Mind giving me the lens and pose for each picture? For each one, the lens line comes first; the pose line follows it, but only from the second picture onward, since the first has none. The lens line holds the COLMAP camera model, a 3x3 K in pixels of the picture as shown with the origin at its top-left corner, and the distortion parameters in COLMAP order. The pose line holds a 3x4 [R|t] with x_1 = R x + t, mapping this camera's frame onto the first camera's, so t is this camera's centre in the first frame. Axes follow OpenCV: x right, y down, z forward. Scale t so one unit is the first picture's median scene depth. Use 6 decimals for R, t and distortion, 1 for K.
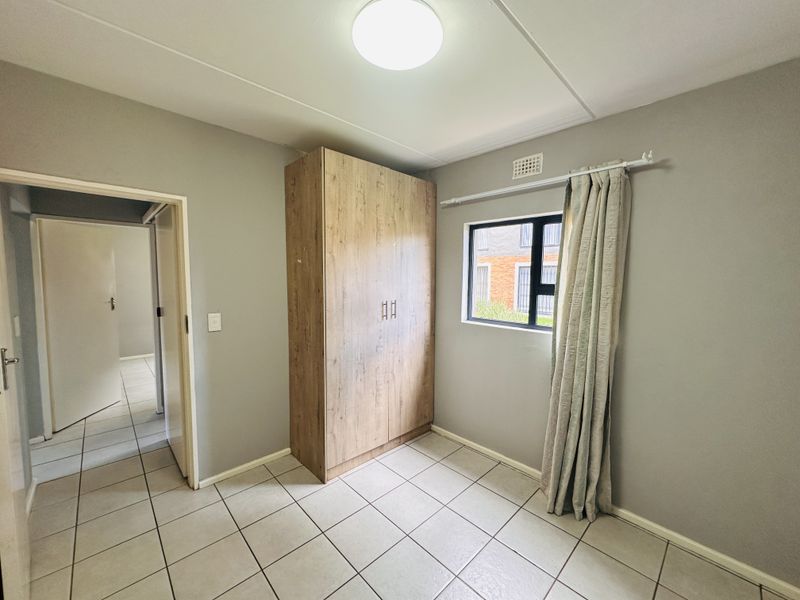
lens RADIAL K [[323.6, 0, 405.8], [0, 323.6, 305.5], [0, 0, 1]] dist [0.020884, 0.000932]
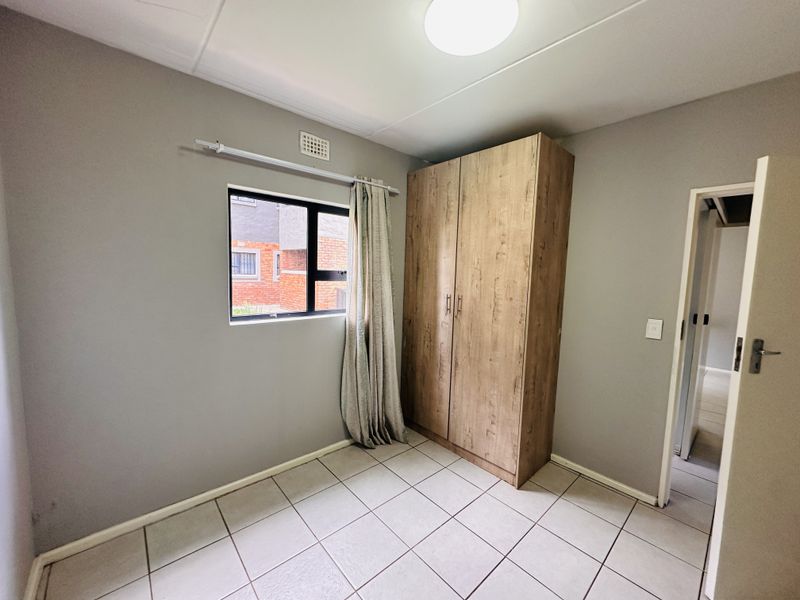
lens RADIAL K [[323.6, 0, 405.6], [0, 323.6, 303.8], [0, 0, 1]] dist [0.020884, 0.000932]
pose [[0.063438, -0.110624, 0.991836, -0.601083], [0.061774, 0.992367, 0.106733, -0.054503], [-0.996072, 0.054499, 0.069788, 0.673560]]
